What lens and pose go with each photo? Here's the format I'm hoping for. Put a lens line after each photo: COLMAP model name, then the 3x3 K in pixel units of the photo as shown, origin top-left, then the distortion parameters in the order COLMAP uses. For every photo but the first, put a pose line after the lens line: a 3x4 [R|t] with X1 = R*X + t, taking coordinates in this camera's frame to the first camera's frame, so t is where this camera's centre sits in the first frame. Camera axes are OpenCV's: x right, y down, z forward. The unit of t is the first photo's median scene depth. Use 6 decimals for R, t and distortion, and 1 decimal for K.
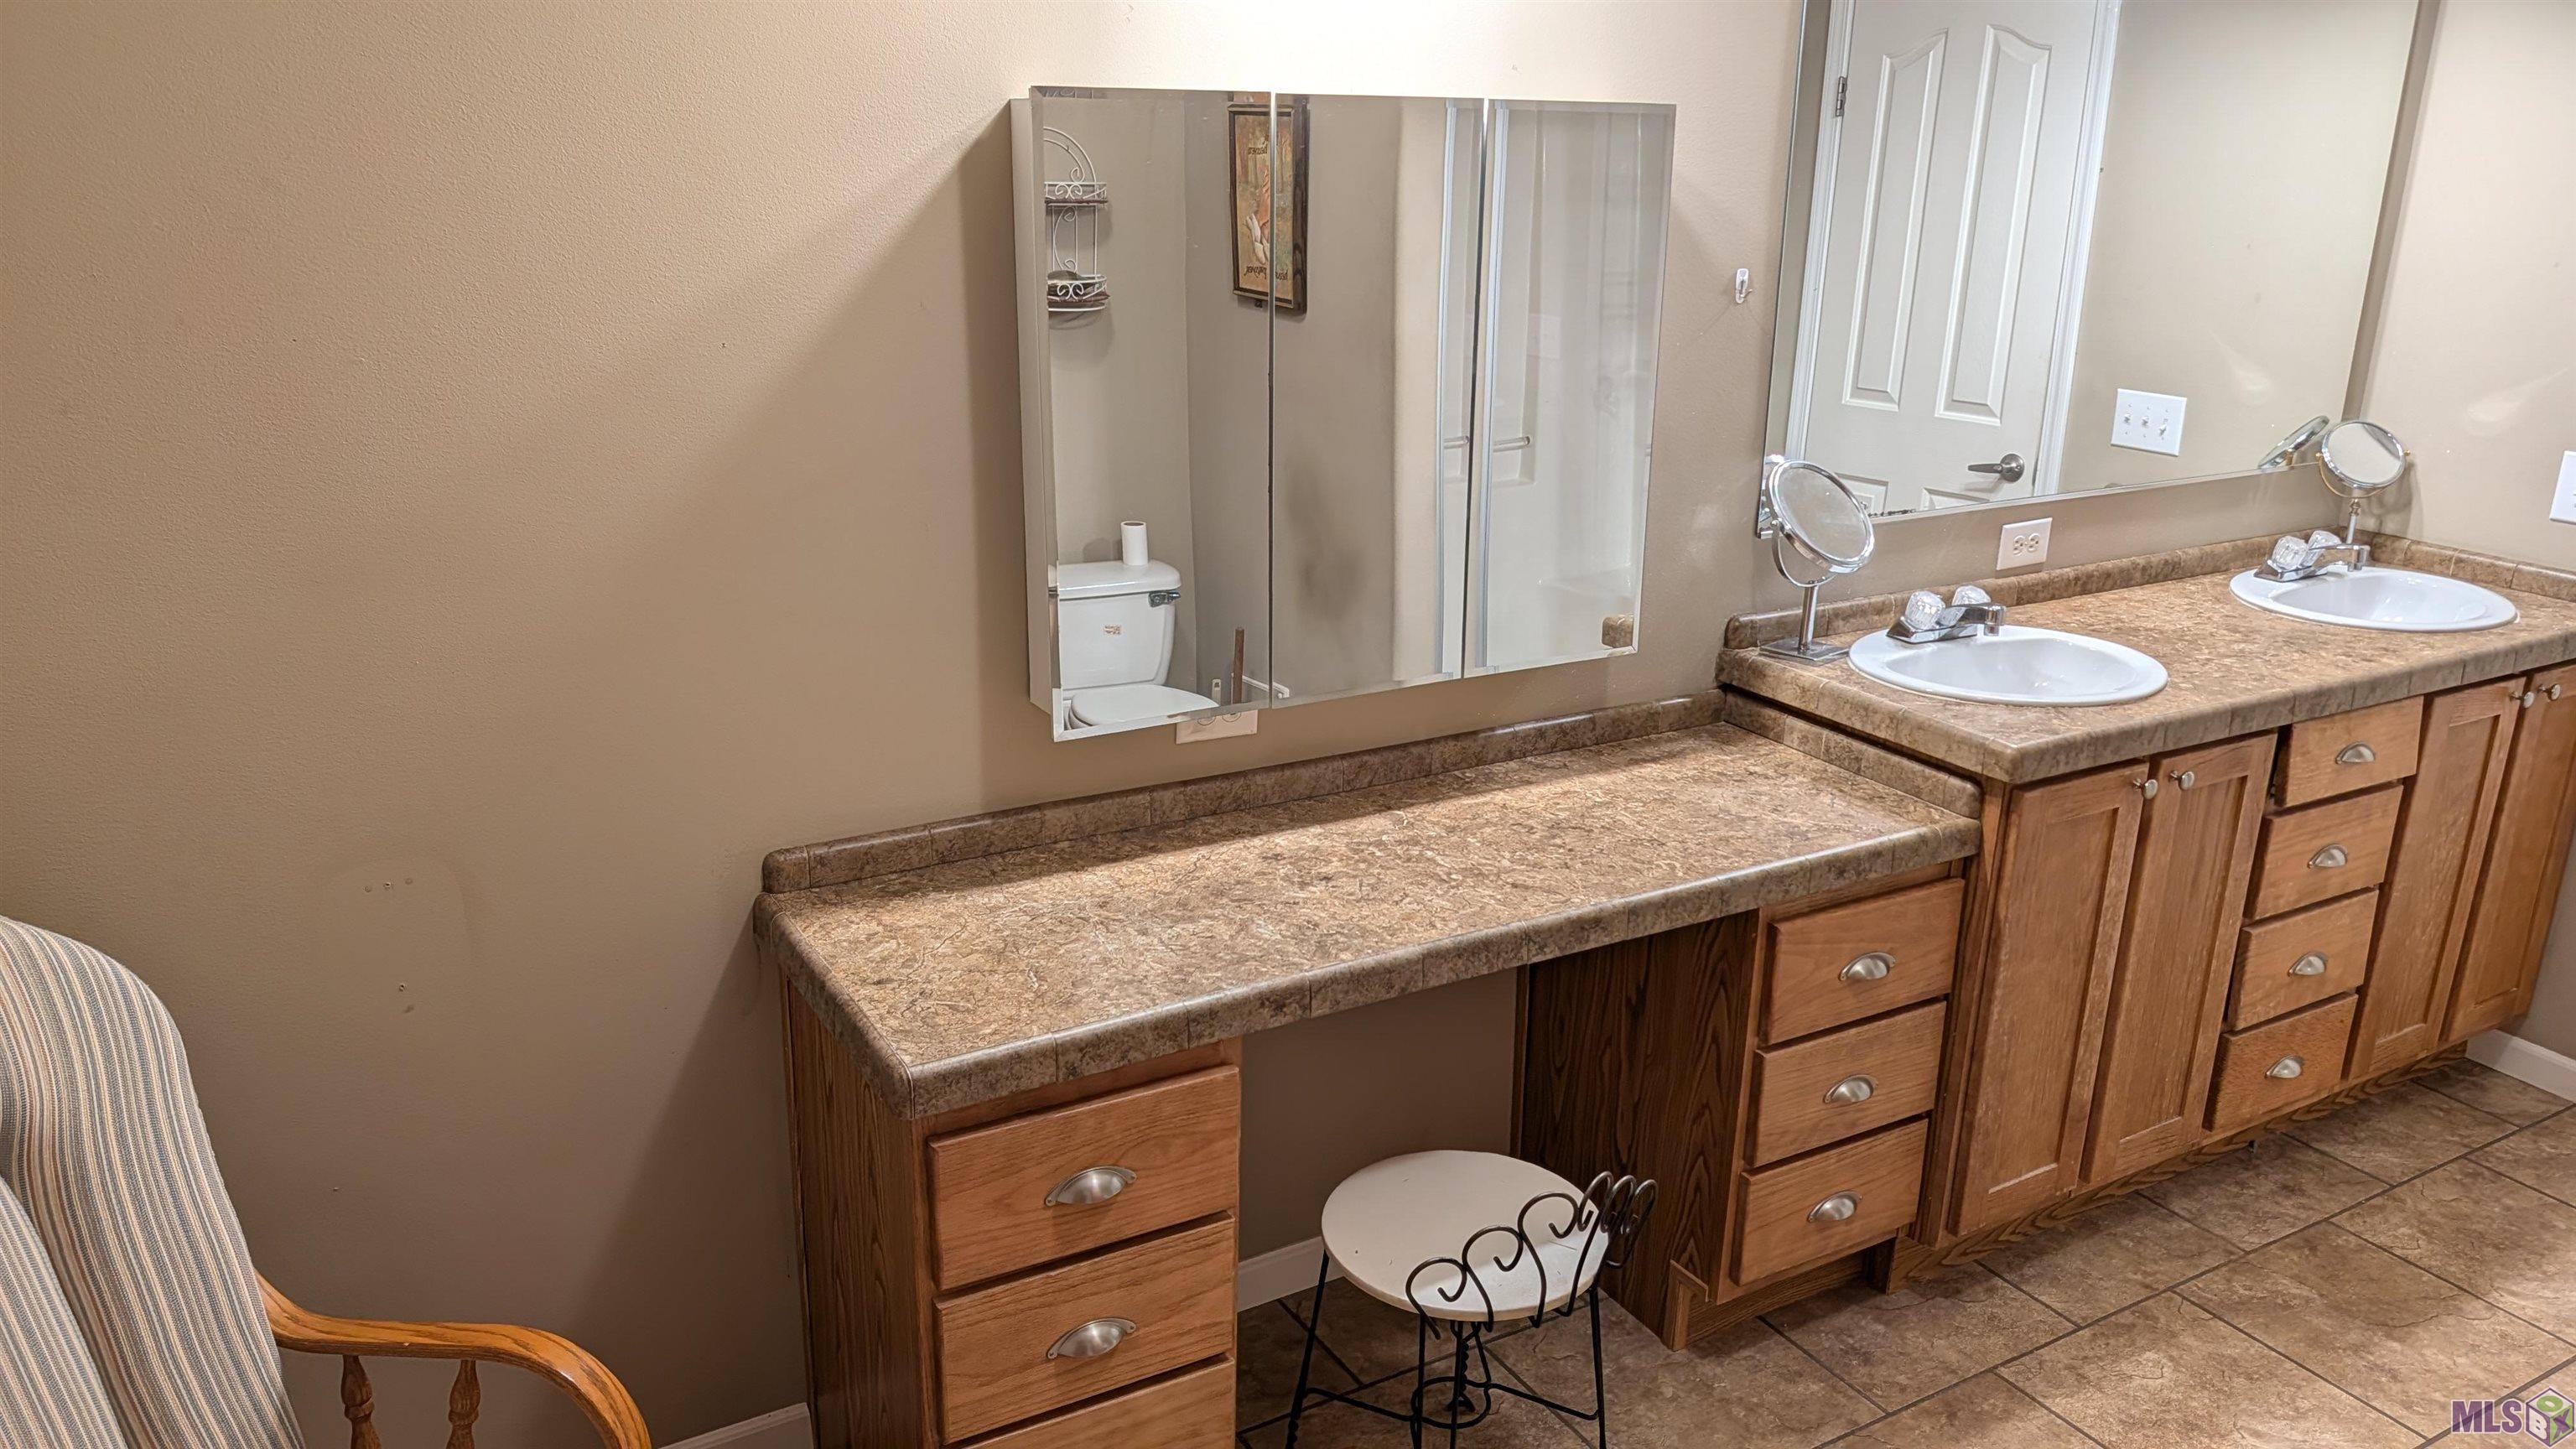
lens RADIAL K [[1875.3, 0, 1293.7], [0, 1875.3, 712.0], [0, 0, 1]] dist [0.039756, -0.039820]
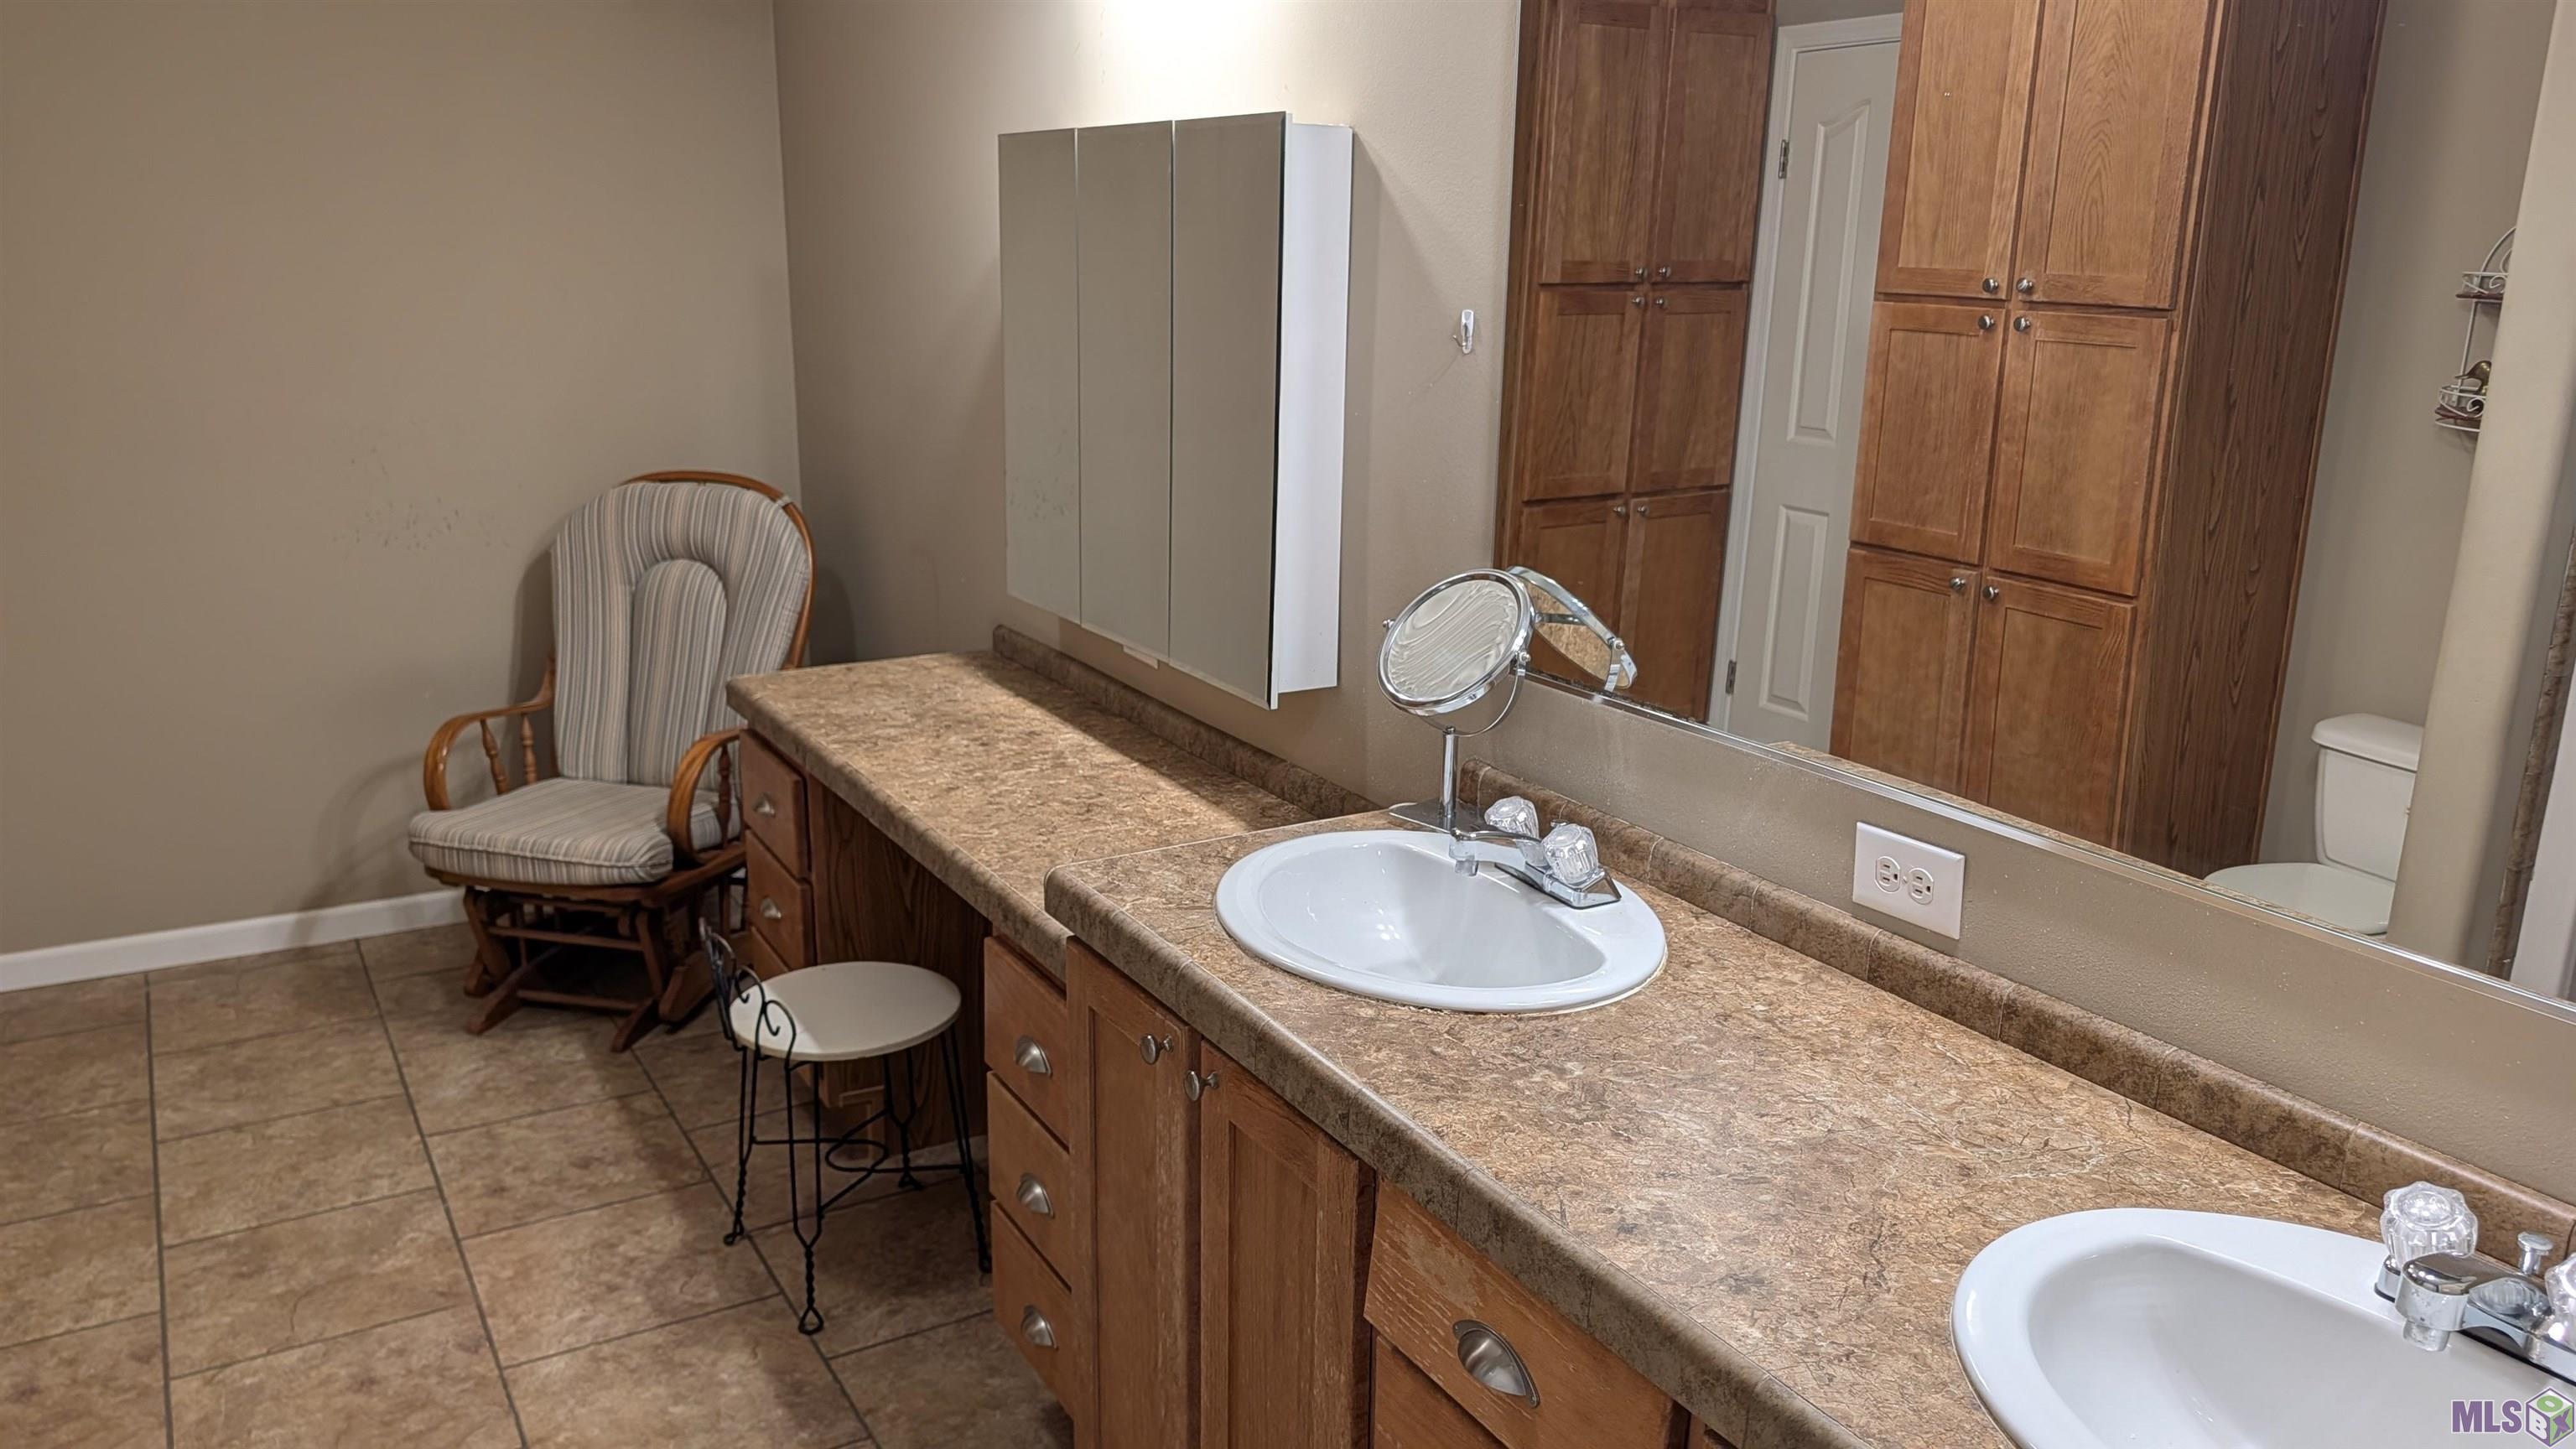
lens RADIAL K [[1875.3, 0, 1286.5], [0, 1875.3, 735.3], [0, 0, 1]] dist [0.039756, -0.039820]
pose [[0.020855, 0.250982, -0.967767, 1.130531], [-0.313526, 0.920792, 0.232043, -0.248603], [0.949351, 0.298581, 0.097893, 0.976483]]
